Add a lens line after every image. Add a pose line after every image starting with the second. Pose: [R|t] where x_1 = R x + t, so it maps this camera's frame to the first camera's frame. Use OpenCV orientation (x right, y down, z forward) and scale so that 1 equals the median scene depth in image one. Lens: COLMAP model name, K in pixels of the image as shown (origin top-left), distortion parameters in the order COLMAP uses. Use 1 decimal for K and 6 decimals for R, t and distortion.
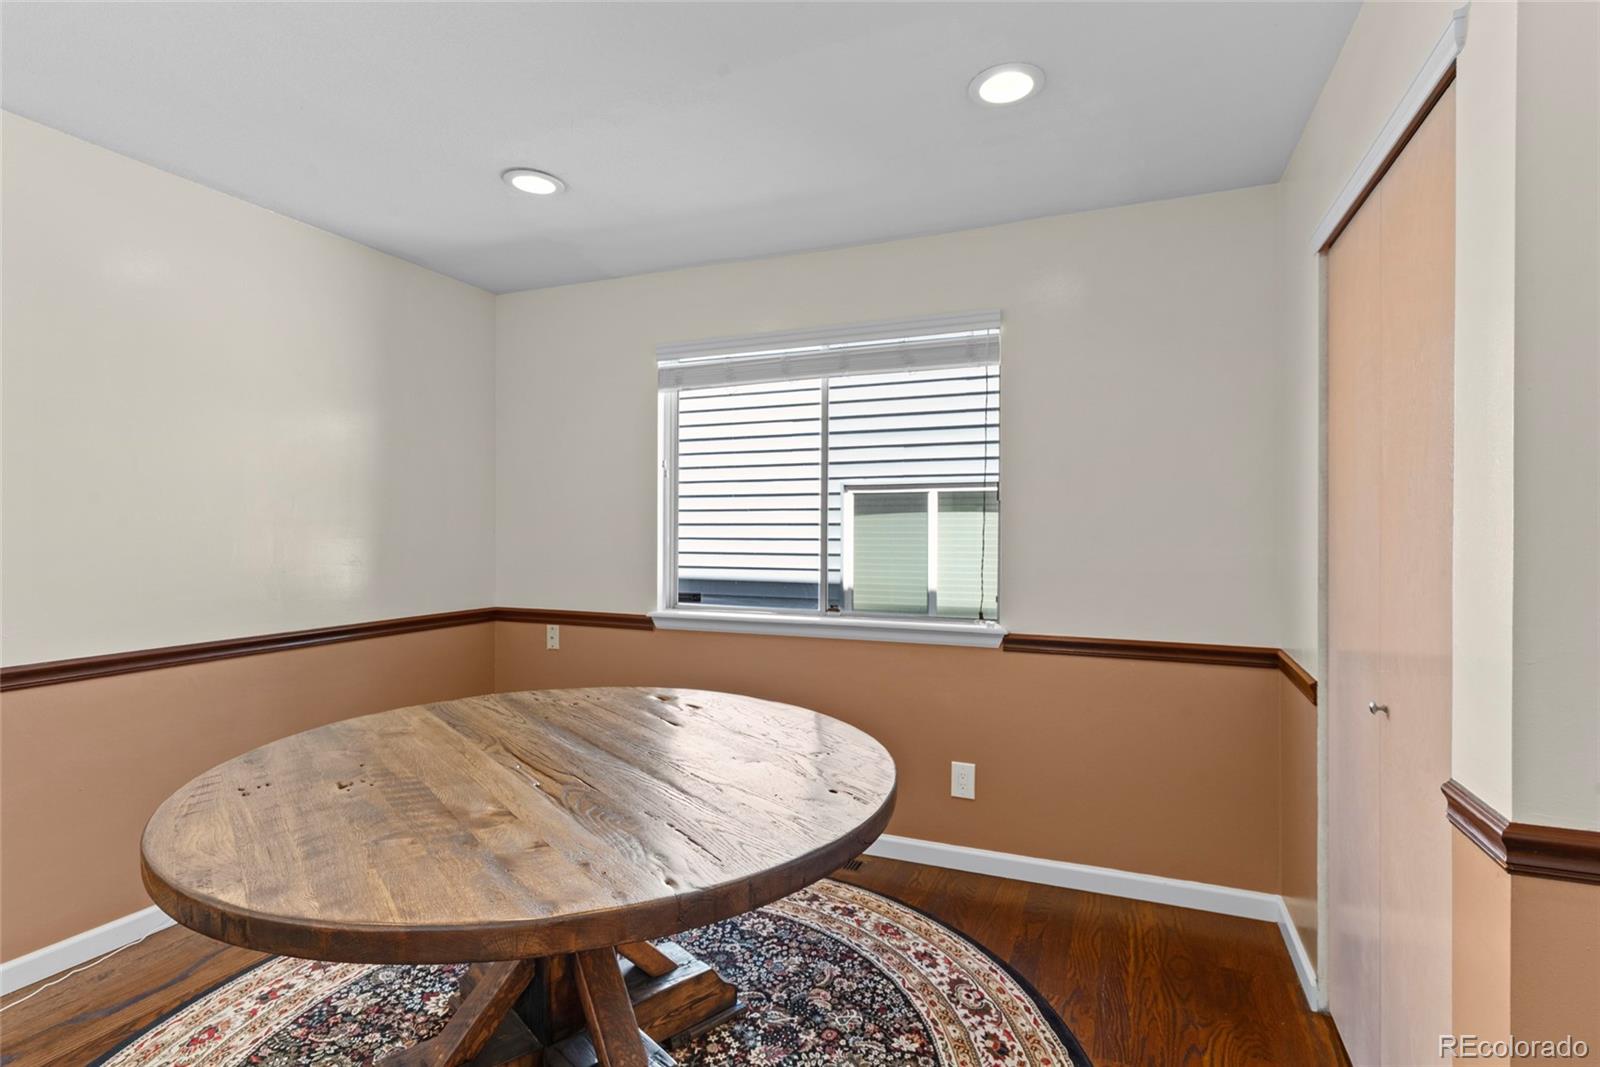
lens RADIAL K [[780.7, 0, 803.5], [0, 780.7, 534.1], [0, 0, 1]] dist [0.004093, 0.000063]
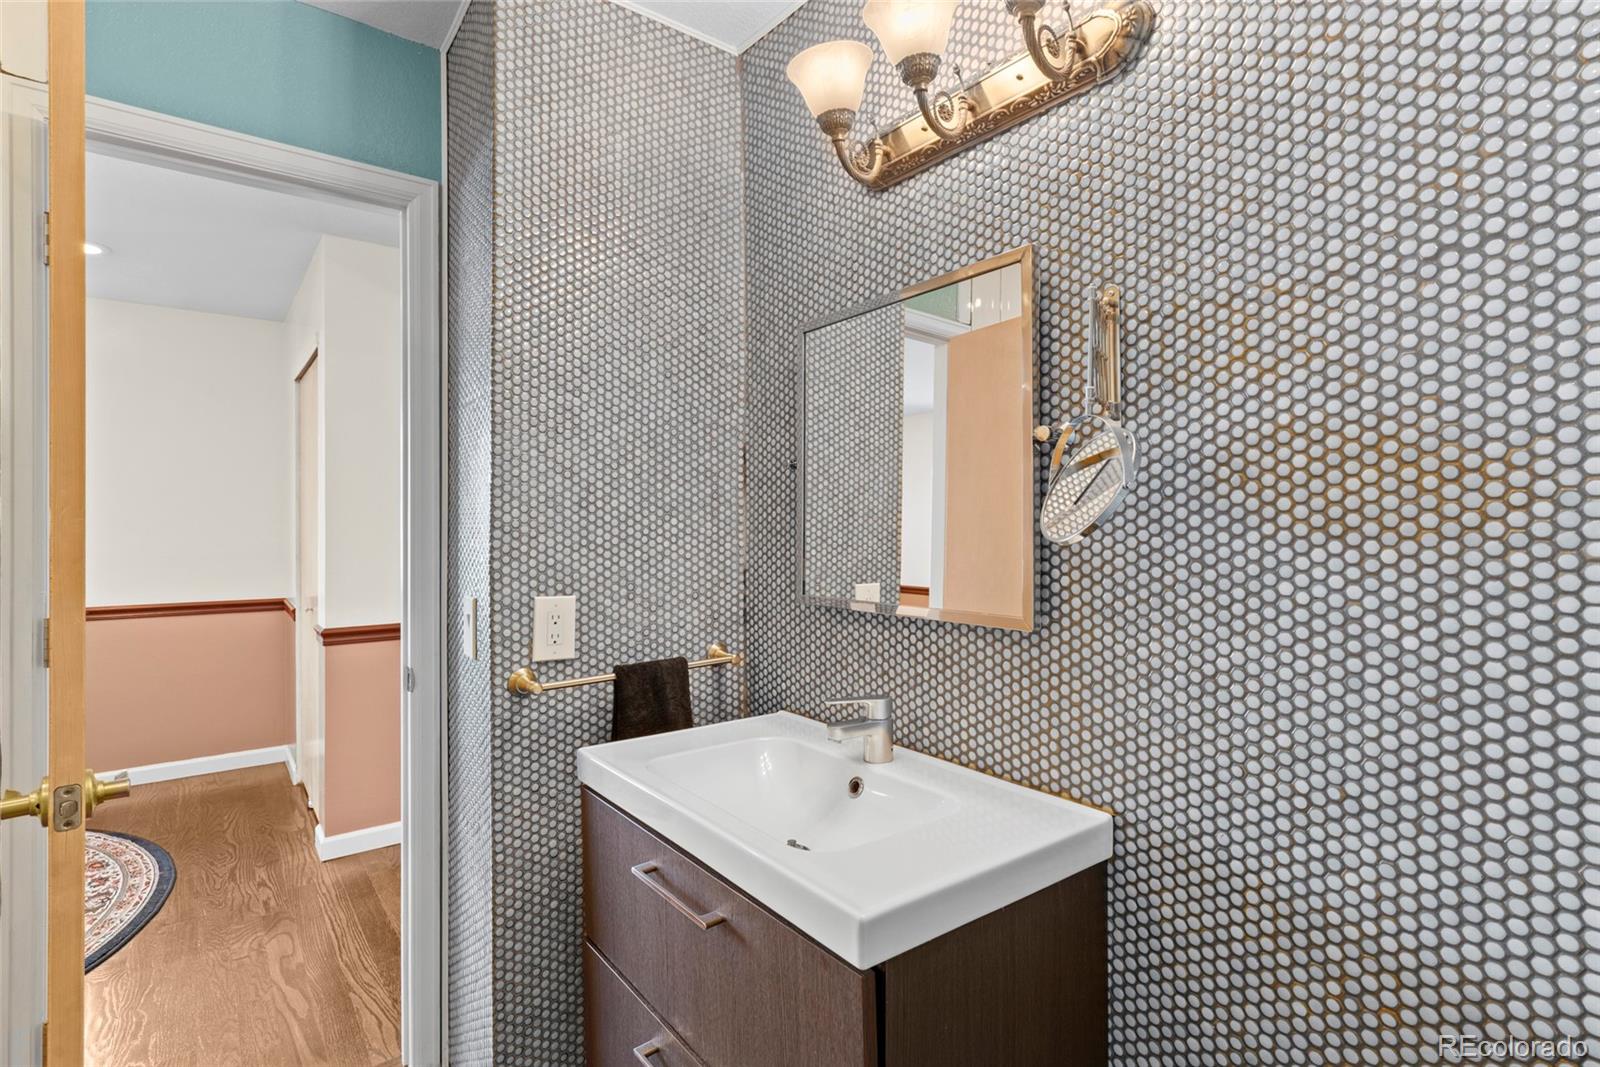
lens RADIAL K [[780.7, 0, 805.0], [0, 780.7, 529.9], [0, 0, 1]] dist [0.004093, 0.000063]
pose [[0.494358, -0.003352, 0.869252, -0.370020], [0.000049, 0.999993, 0.003828, -0.005717], [-0.869258, -0.001849, 0.494355, -0.992403]]
